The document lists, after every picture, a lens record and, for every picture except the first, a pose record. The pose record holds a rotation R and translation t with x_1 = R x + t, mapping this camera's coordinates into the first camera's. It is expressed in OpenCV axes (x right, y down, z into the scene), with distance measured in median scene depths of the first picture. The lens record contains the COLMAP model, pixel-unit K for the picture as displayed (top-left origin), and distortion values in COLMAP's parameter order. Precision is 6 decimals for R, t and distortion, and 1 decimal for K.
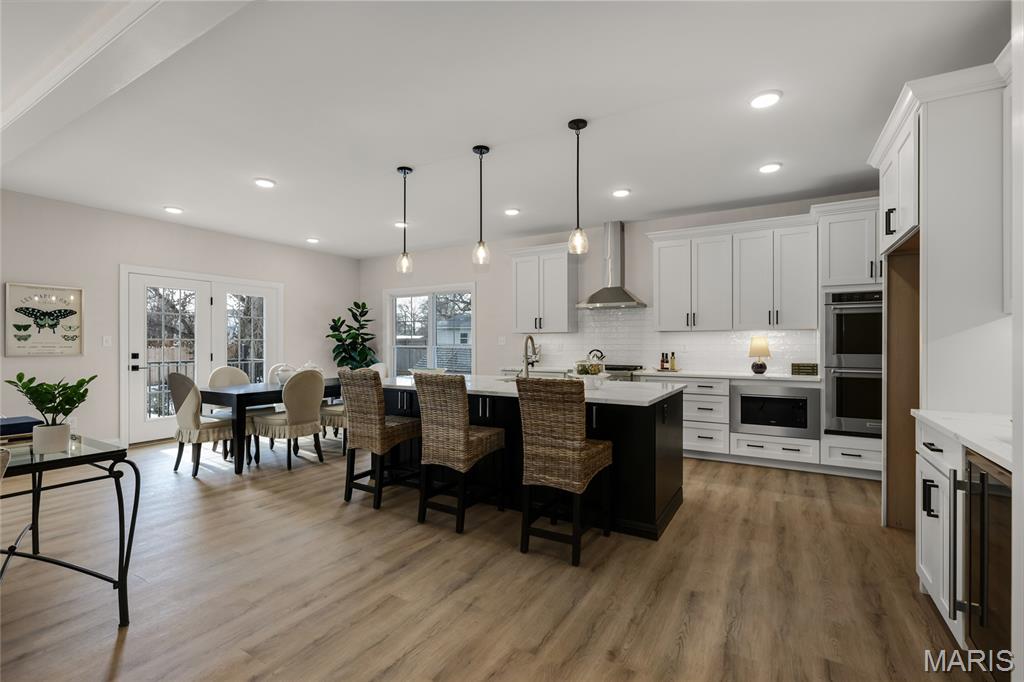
lens RADIAL K [[457.9, 0, 512.0], [0, 457.9, 341.0], [0, 0, 1]] dist [-0.015321, -0.000088]
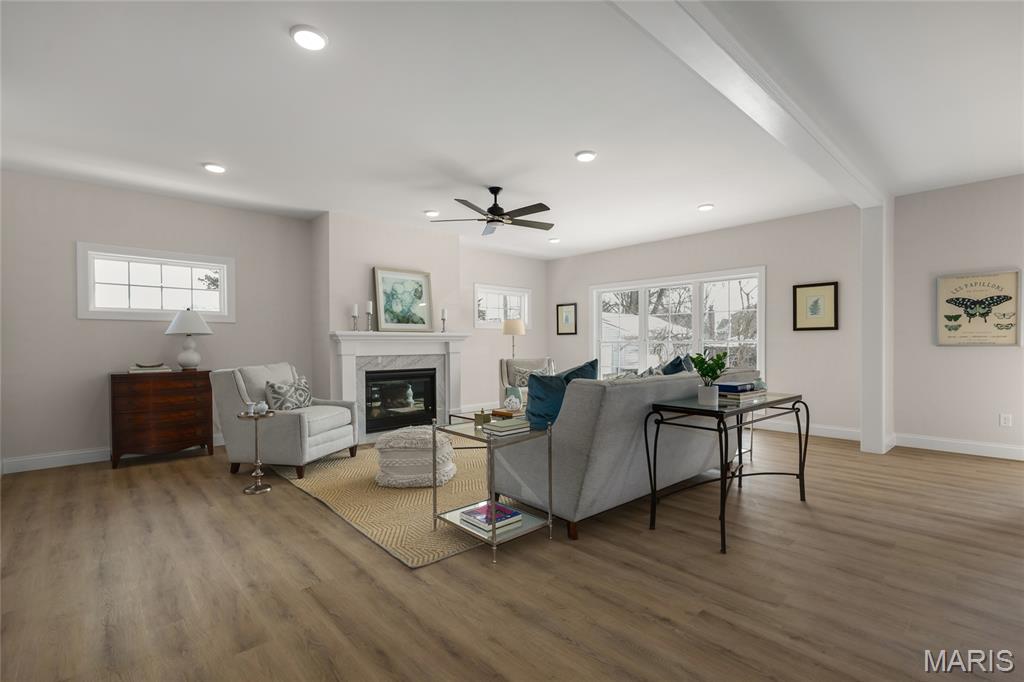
lens RADIAL K [[465.7, 0, 509.5], [0, 465.7, 340.6], [0, 0, 1]] dist [-0.001820, 0.000680]
pose [[-0.290198, -0.004433, -0.956956, 0.221974], [0.008593, 0.999937, -0.007238, 0.021162], [0.956928, -0.010324, -0.290142, 0.336491]]
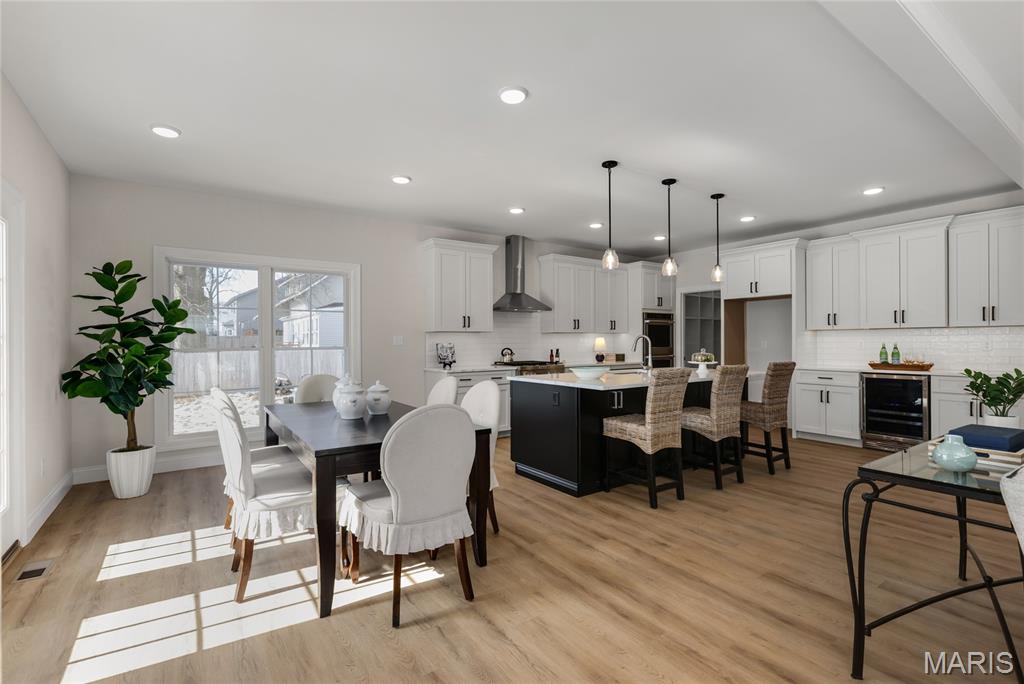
lens RADIAL K [[472.1, 0, 506.7], [0, 472.1, 339.8], [0, 0, 1]] dist [-0.000605, 0.000644]
pose [[0.420260, 0.001757, 0.907402, -1.026281], [0.002114, 0.999994, -0.002916, 0.003406], [-0.907401, 0.003143, 0.420253, 0.645651]]
